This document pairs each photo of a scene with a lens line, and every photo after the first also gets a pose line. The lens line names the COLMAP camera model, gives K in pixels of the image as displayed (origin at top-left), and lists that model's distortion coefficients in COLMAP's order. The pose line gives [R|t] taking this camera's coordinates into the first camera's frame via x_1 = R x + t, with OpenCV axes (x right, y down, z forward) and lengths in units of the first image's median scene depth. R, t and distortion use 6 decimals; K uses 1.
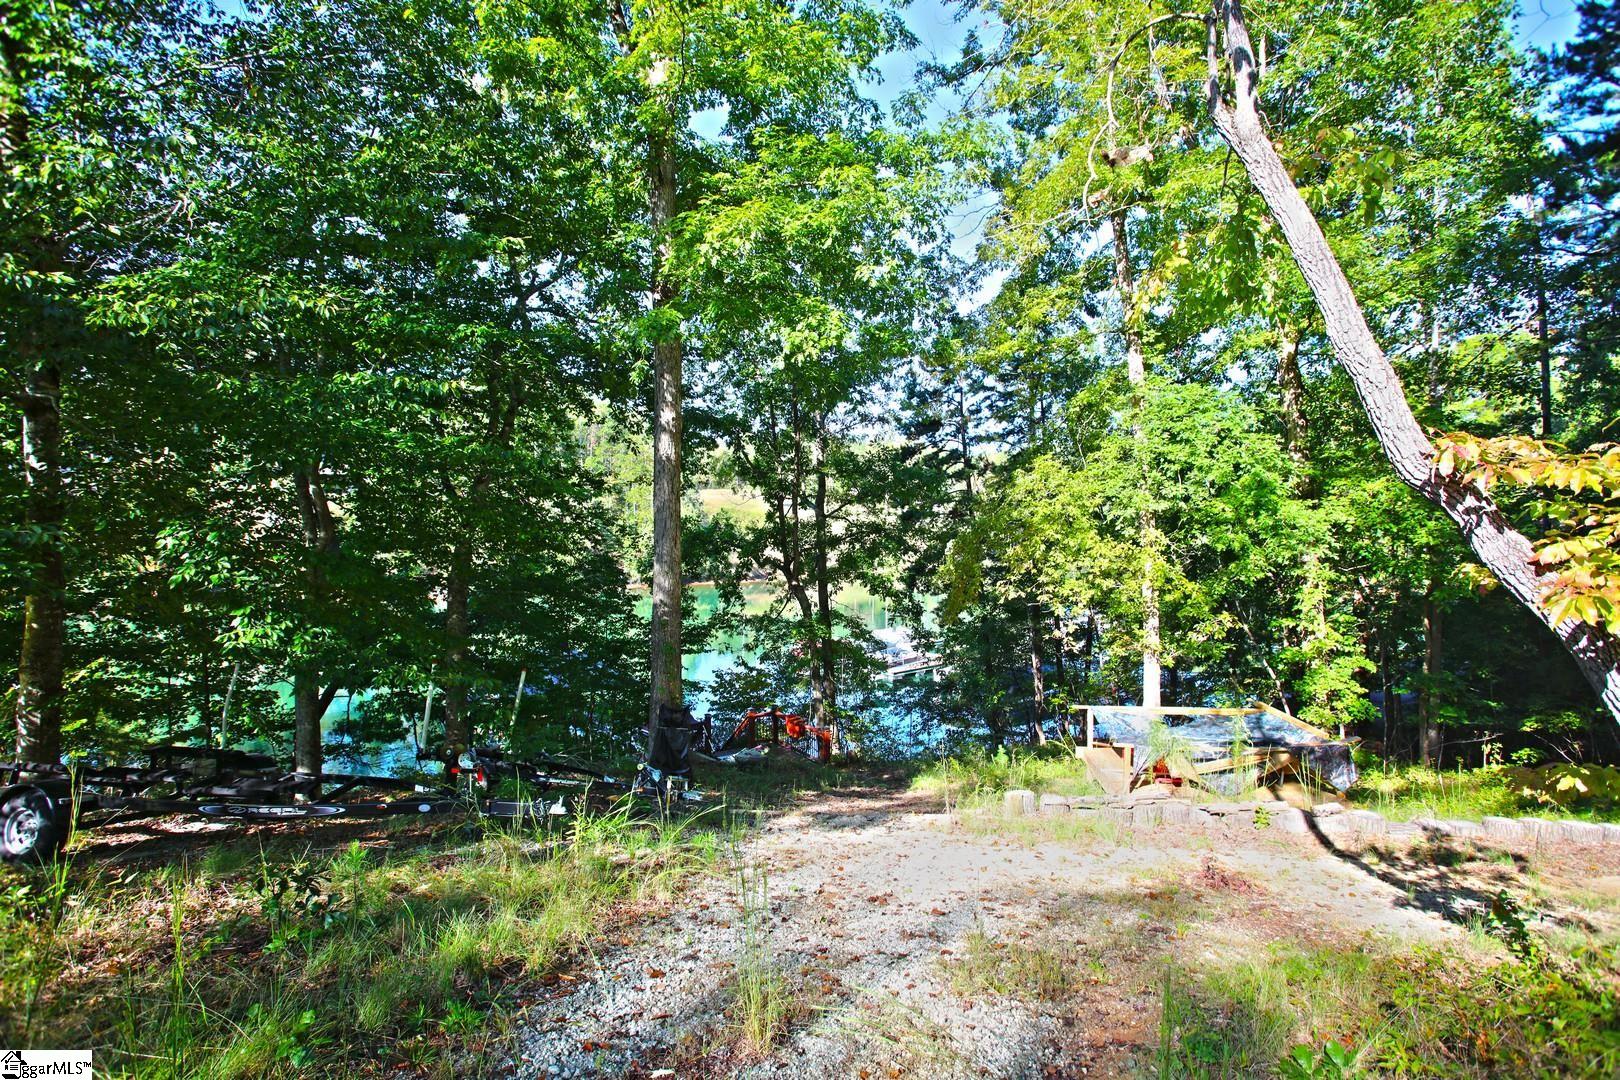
lens RADIAL K [[788.4, 0, 786.8], [0, 788.4, 522.3], [0, 0, 1]] dist [-0.068514, 0.031593]
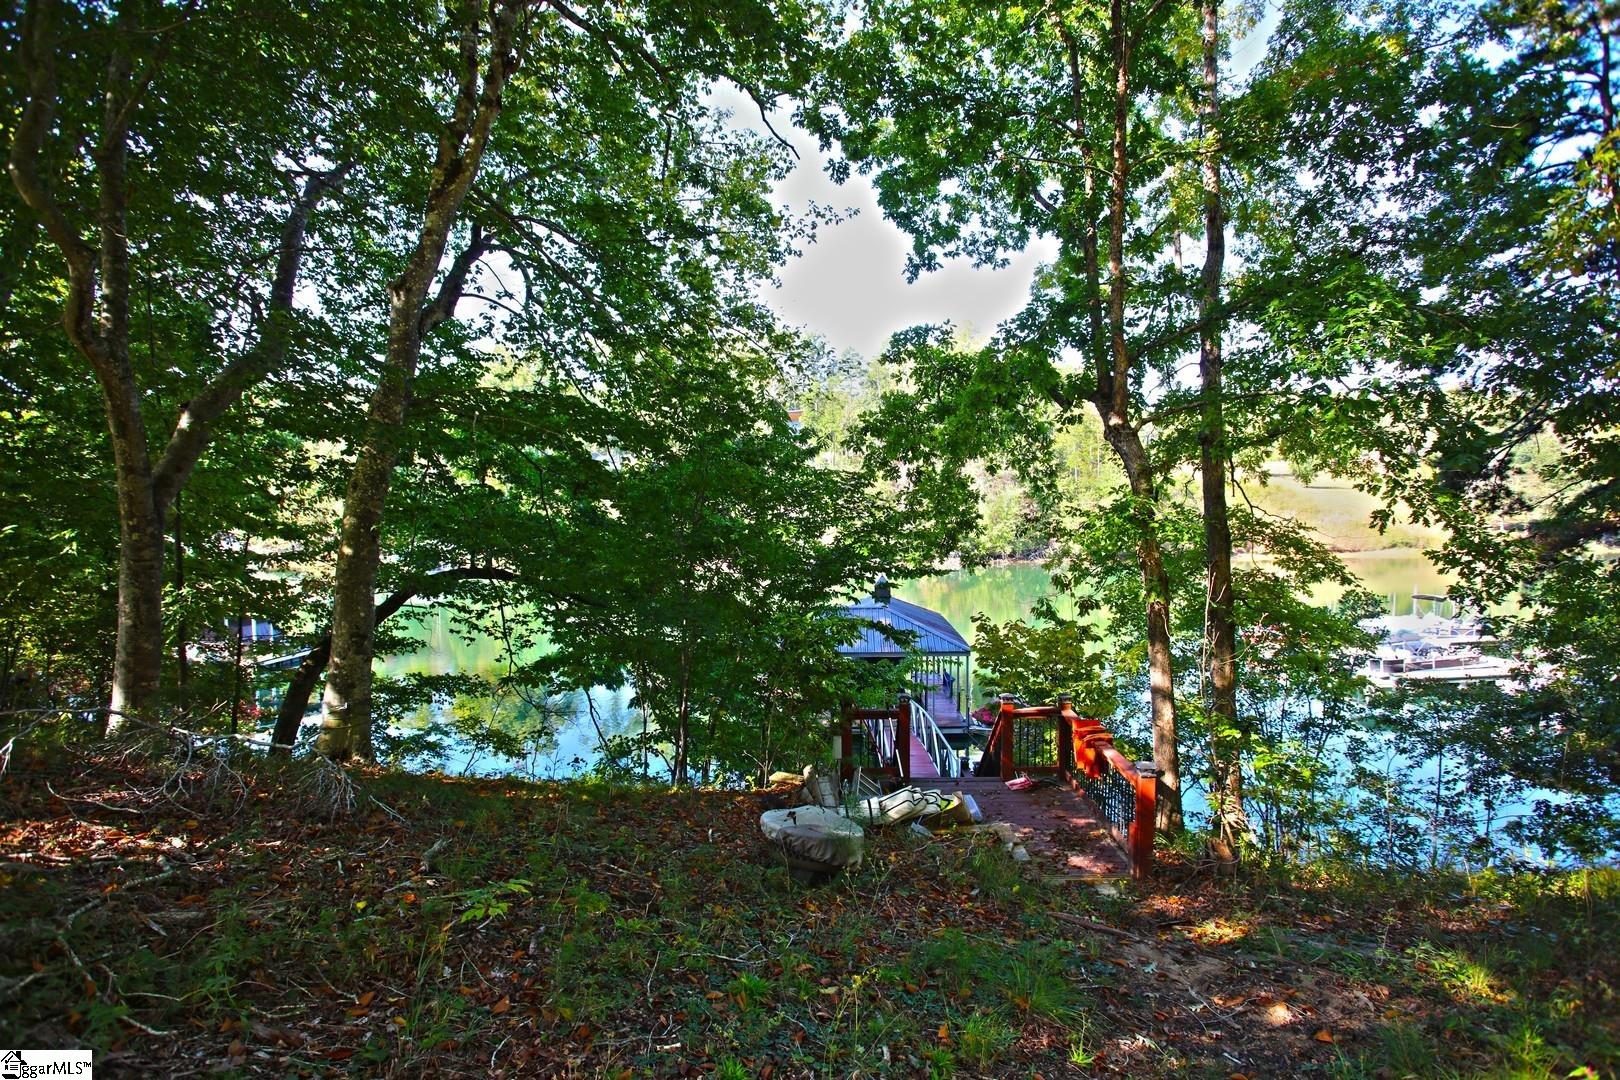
lens RADIAL K [[788.4, 0, 811.1], [0, 788.4, 527.4], [0, 0, 1]] dist [-0.068514, 0.031593]
pose [[0.854217, 0.015908, -0.519674, 0.083093], [0.000584, 0.999502, 0.031556, 0.109522], [0.519917, -0.027259, 0.853782, 0.489233]]
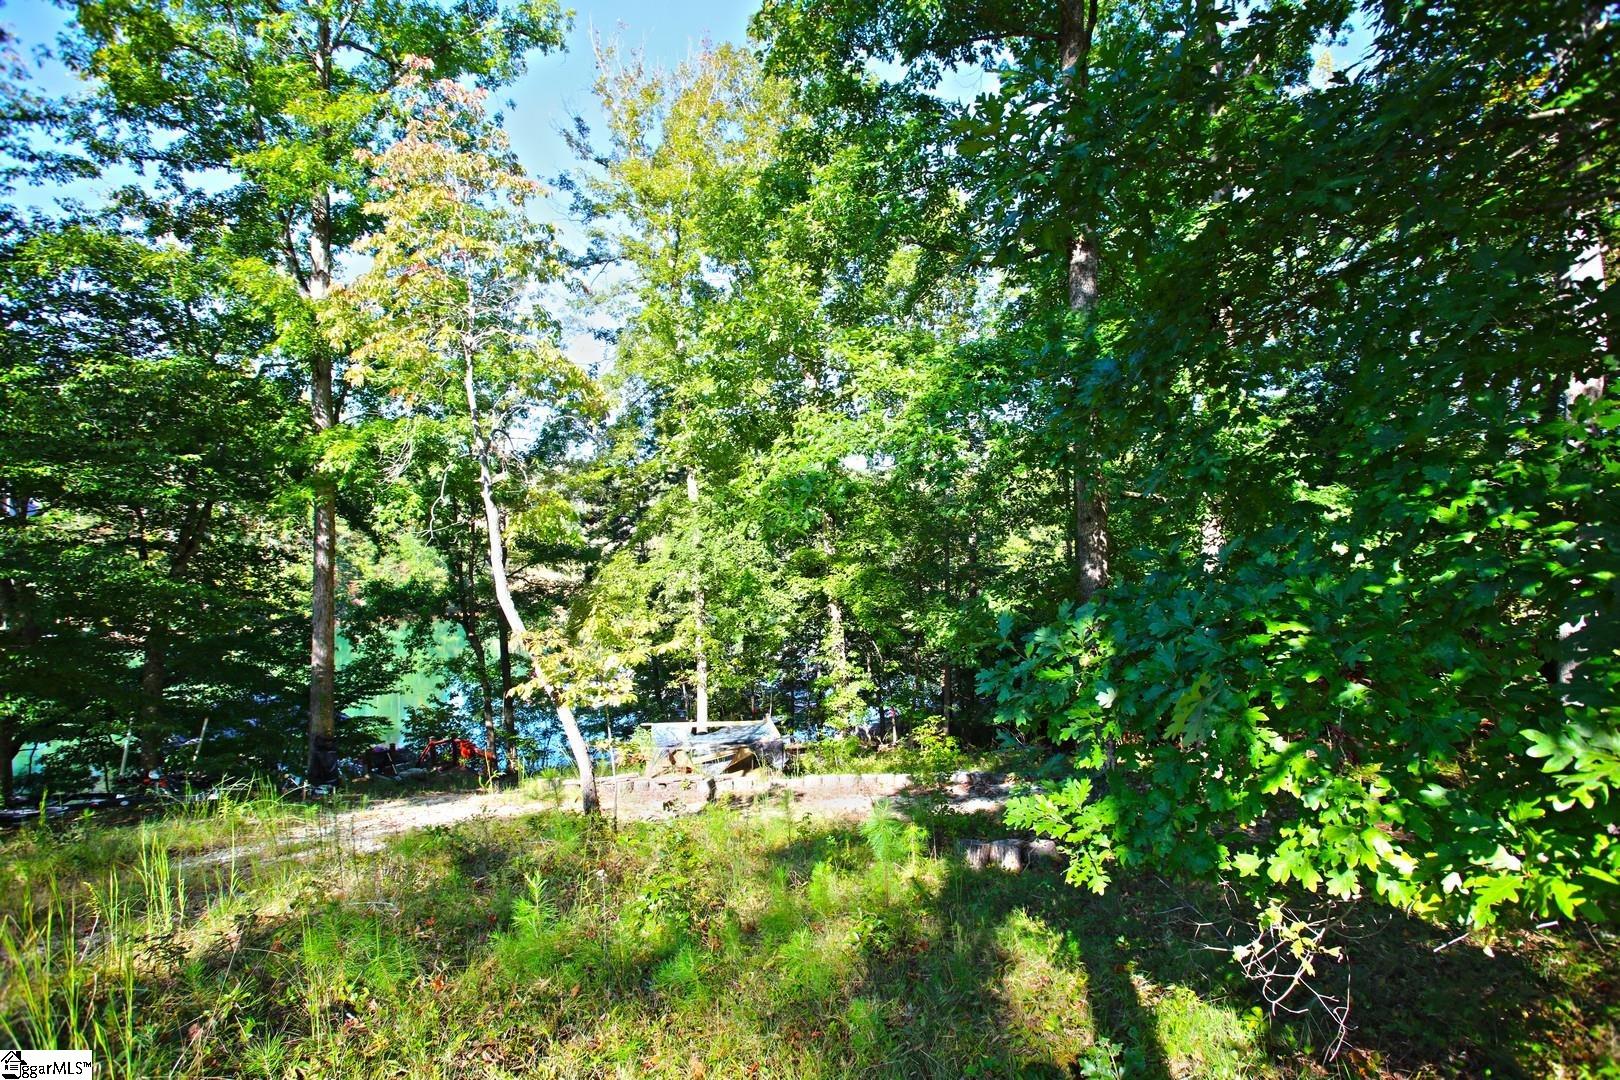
lens RADIAL K [[788.4, 0, 801.7], [0, 788.4, 545.1], [0, 0, 1]] dist [-0.068514, 0.031593]
pose [[0.955318, 0.006715, 0.295504, 0.132419], [-0.006802, 0.999977, -0.000735, -0.061599], [-0.295502, -0.001307, 0.955341, -0.304240]]
